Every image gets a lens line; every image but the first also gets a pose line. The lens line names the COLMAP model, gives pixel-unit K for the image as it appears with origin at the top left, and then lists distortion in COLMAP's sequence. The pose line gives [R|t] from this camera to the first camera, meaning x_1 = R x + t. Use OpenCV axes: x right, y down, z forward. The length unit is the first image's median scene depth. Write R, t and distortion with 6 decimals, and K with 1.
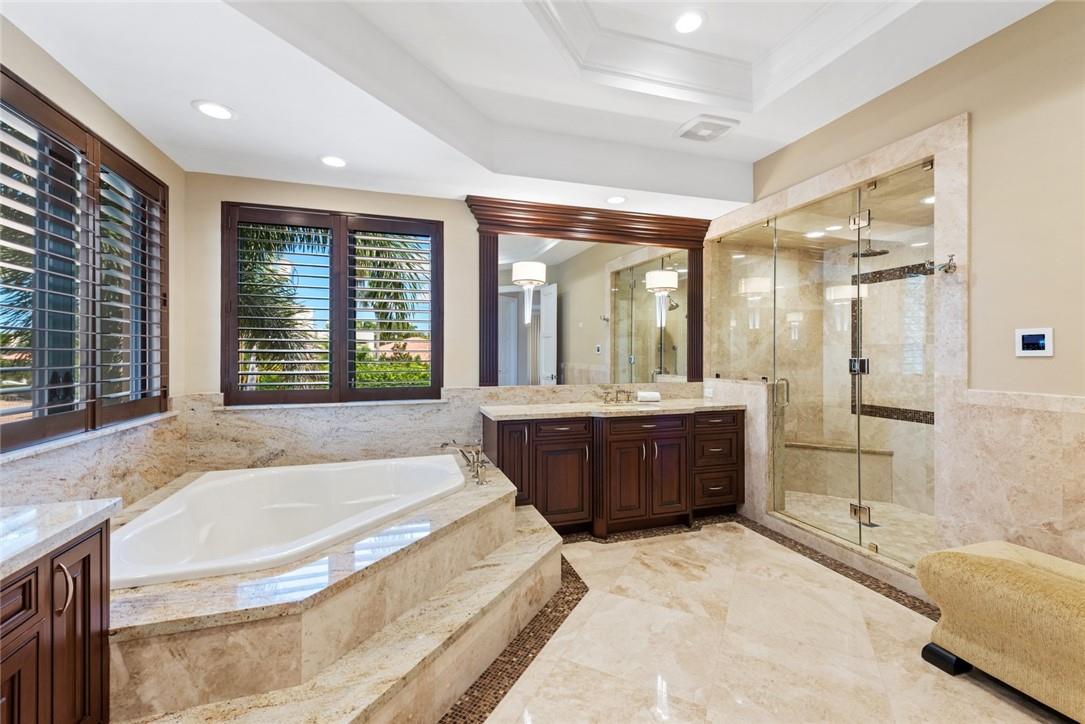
lens RADIAL K [[457.0, 0, 543.1], [0, 457.0, 353.8], [0, 0, 1]] dist [0.013333, -0.000195]
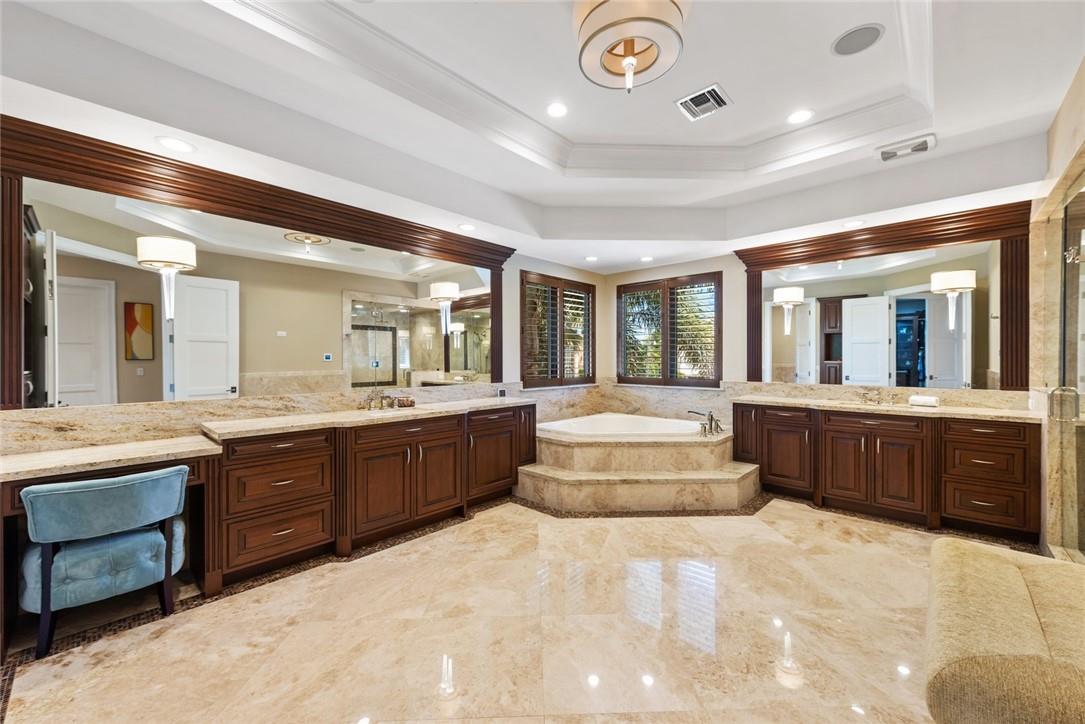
lens RADIAL K [[425.2, 0, 542.5], [0, 425.2, 360.4], [0, 0, 1]] dist [0.001546, -0.000185]
pose [[0.481645, 0.004577, -0.876355, 0.794864], [0.002046, 0.999978, 0.006347, -0.002961], [0.876364, -0.004850, 0.481625, -0.216412]]
